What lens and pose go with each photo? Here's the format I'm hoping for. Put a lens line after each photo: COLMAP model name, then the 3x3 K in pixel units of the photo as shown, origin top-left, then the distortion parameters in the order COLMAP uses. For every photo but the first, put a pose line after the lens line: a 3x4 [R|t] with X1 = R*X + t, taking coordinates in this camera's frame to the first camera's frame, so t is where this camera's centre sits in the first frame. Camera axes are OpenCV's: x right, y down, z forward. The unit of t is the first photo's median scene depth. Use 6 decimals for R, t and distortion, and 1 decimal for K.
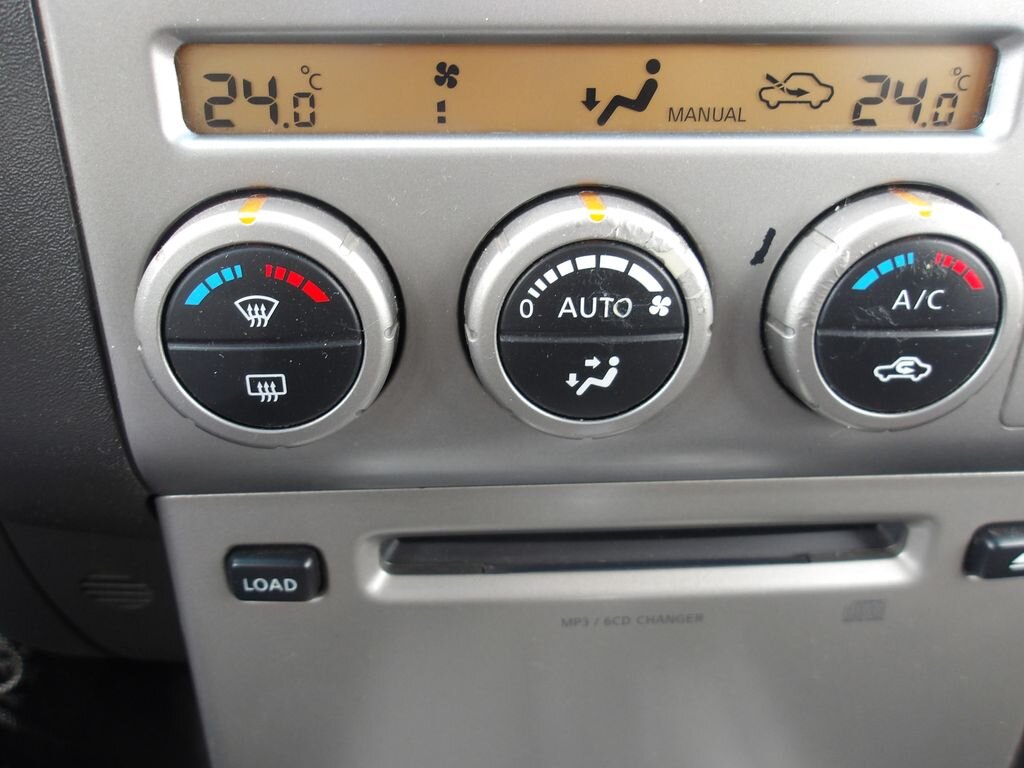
lens RADIAL K [[876.6, 0, 493.0], [0, 876.6, 419.4], [0, 0, 1]] dist [-0.014318, 0.030915]
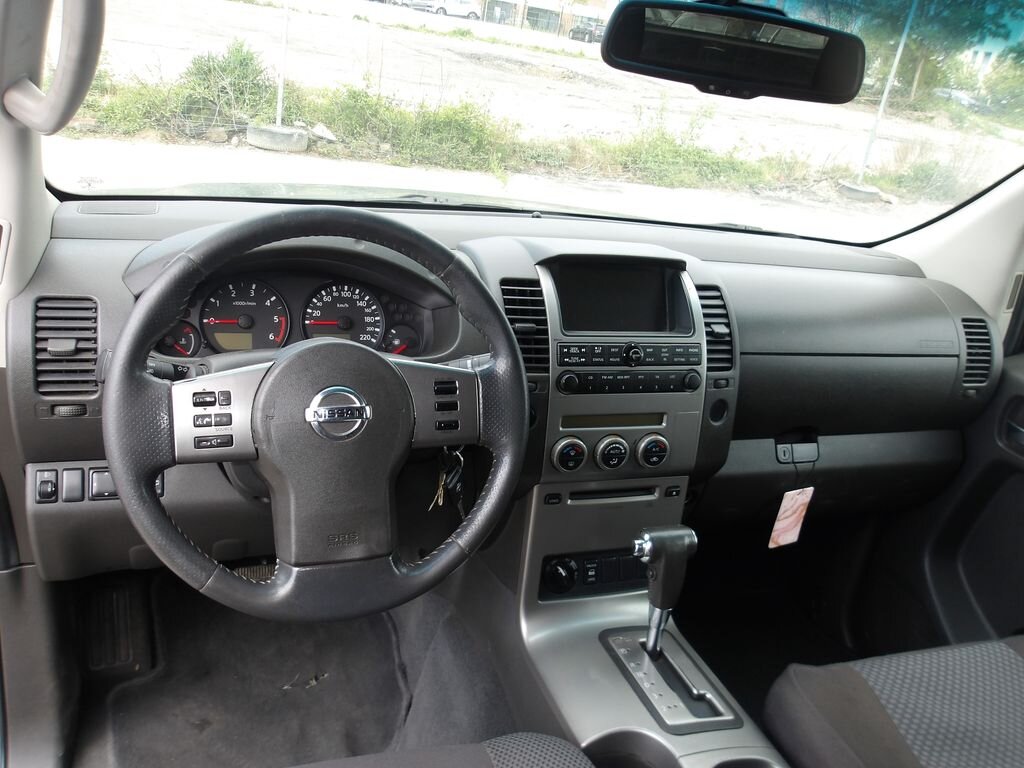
lens RADIAL K [[876.6, 0, 505.9], [0, 876.6, 382.9], [0, 0, 1]] dist [-0.014318, 0.030915]
pose [[0.952448, 0.002777, 0.304688, -2.799099], [0.046998, 0.986653, -0.155909, 0.376576], [-0.301054, 0.162815, 0.939605, -5.325886]]
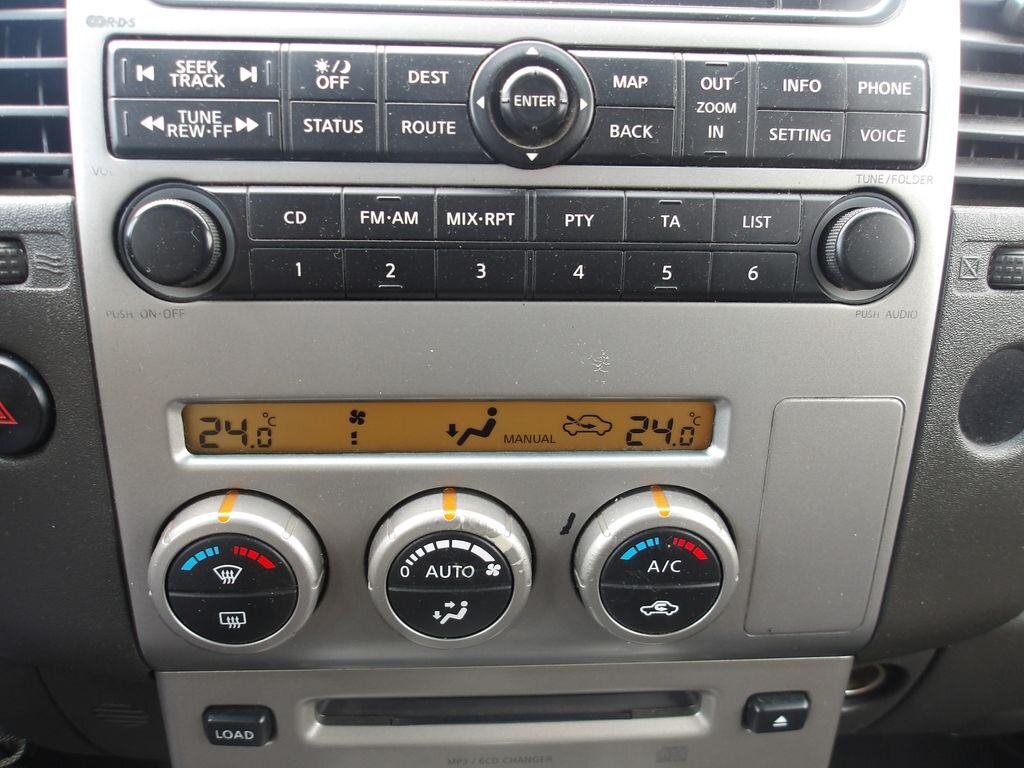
lens RADIAL K [[876.6, 0, 503.5], [0, 876.6, 384.5], [0, 0, 1]] dist [-0.014318, 0.030915]
pose [[0.999804, 0.017820, 0.008677, 0.185721], [-0.017081, 0.996742, -0.078832, -0.324382], [-0.010053, 0.078668, 0.996850, -0.536294]]
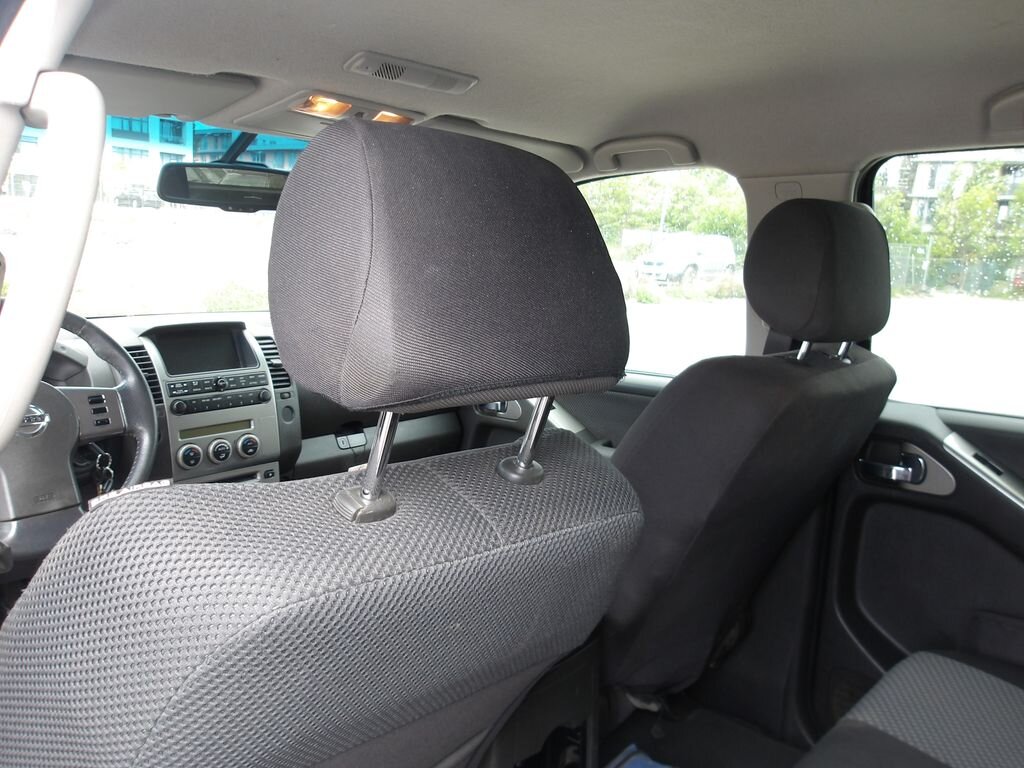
lens RADIAL K [[859.8, 0, 522.3], [0, 859.8, 377.0], [0, 0, 1]] dist [0.027764, -0.030232]
pose [[0.705290, -0.102883, 0.701414, -4.396113], [0.351441, 0.910018, -0.219902, 2.564623], [-0.615675, 0.401600, 0.677984, -8.372428]]
